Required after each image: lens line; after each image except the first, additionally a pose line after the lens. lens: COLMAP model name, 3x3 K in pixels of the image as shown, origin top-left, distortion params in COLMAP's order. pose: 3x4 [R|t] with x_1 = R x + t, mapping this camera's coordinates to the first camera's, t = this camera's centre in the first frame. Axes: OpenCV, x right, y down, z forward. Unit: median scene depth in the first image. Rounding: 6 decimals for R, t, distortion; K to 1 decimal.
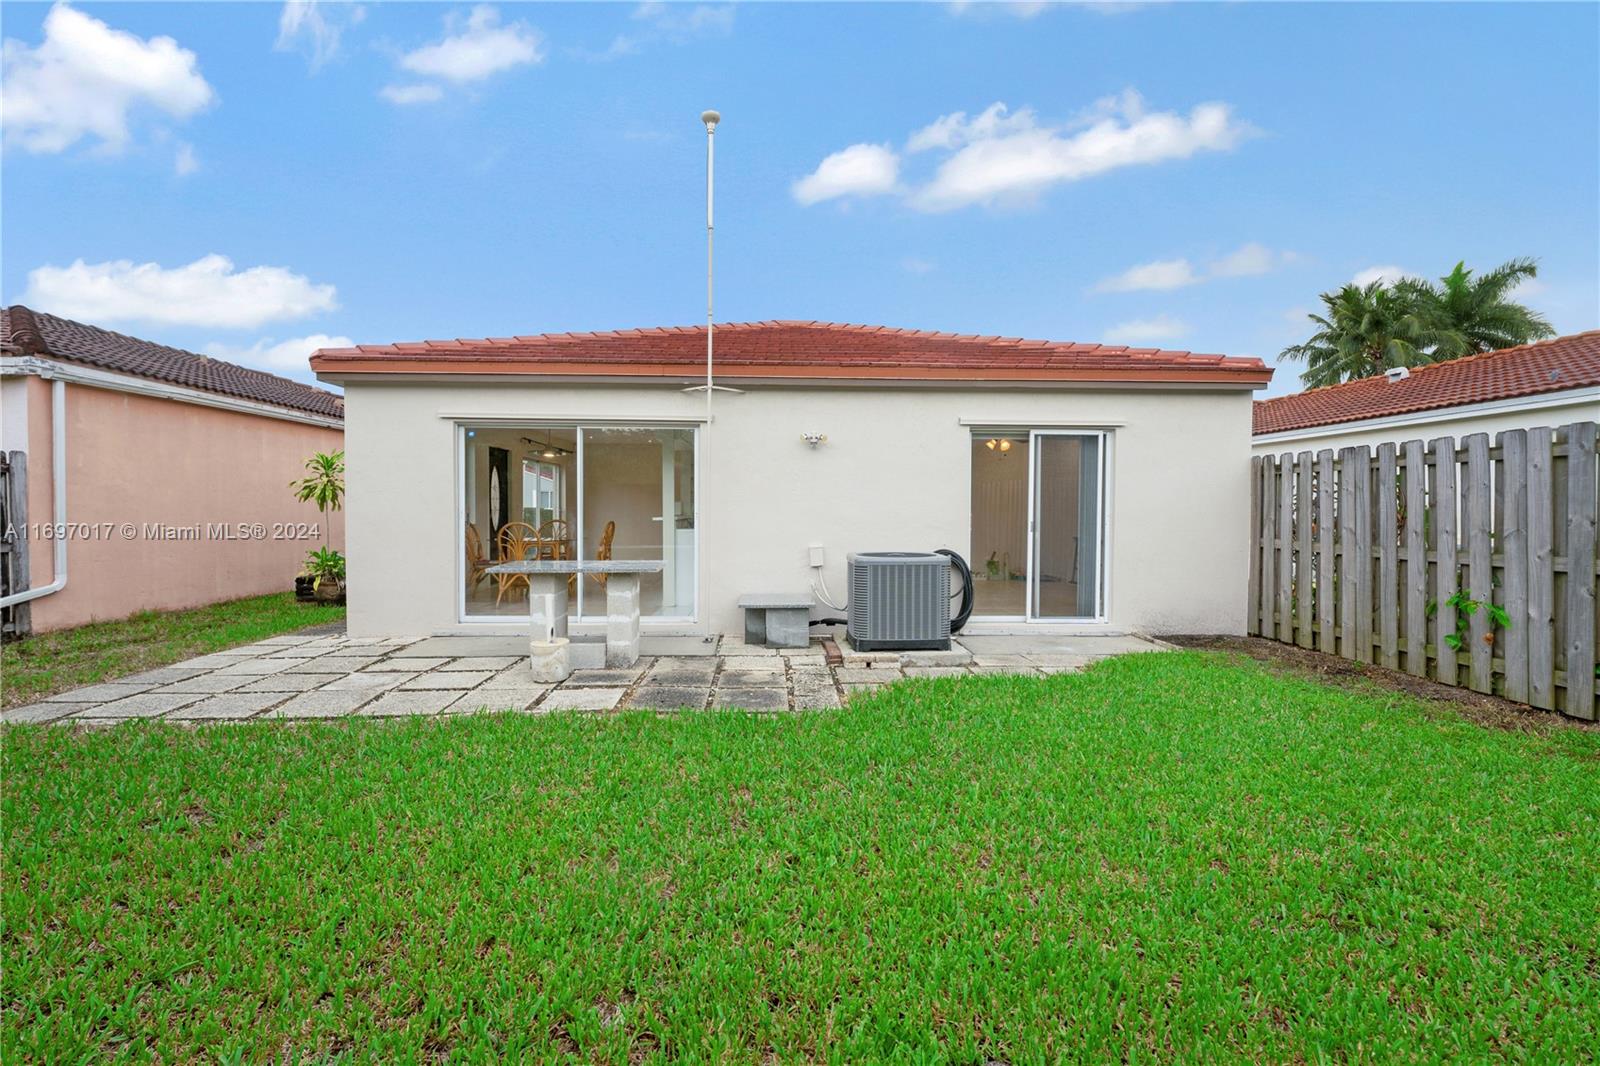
lens RADIAL K [[717.2, 0, 803.2], [0, 717.2, 513.3], [0, 0, 1]] dist [0.015337, -0.000215]
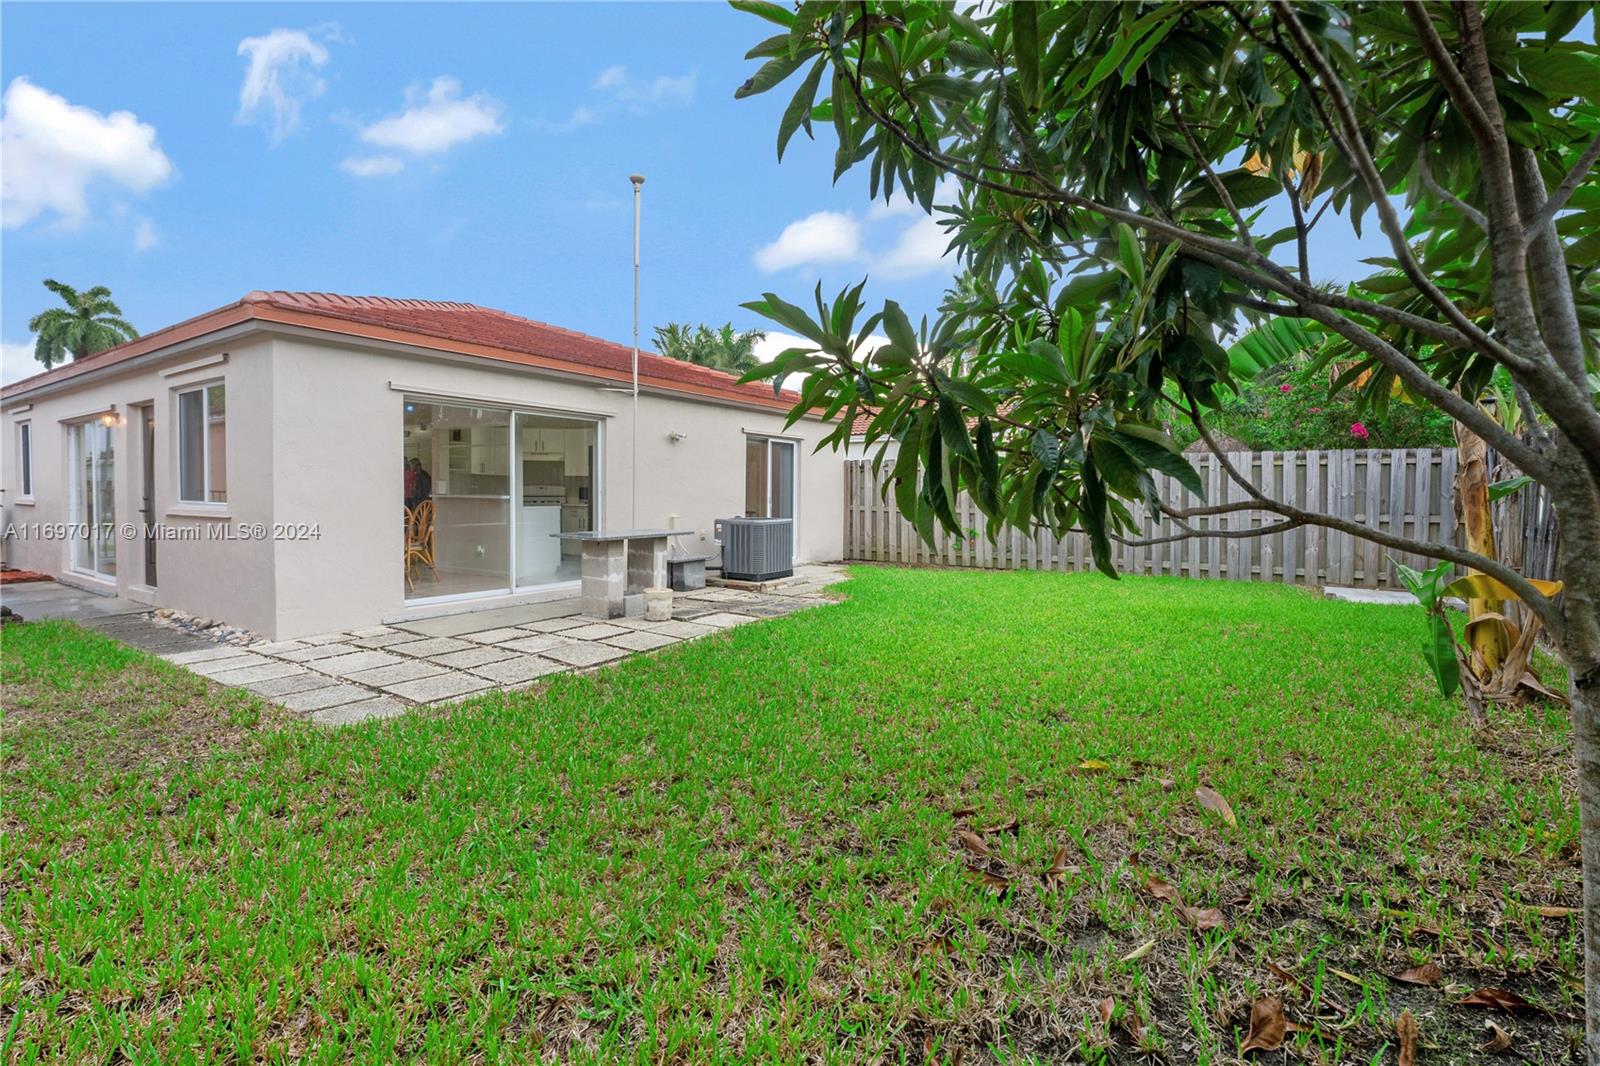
lens RADIAL K [[717.2, 0, 803.2], [0, 717.2, 513.3], [0, 0, 1]] dist [0.015337, -0.000215]
pose [[0.604255, -0.023770, 0.796436, -0.916829], [0.002144, 0.999600, 0.028207, 0.003092], [-0.796788, -0.015337, 0.604064, -0.001402]]
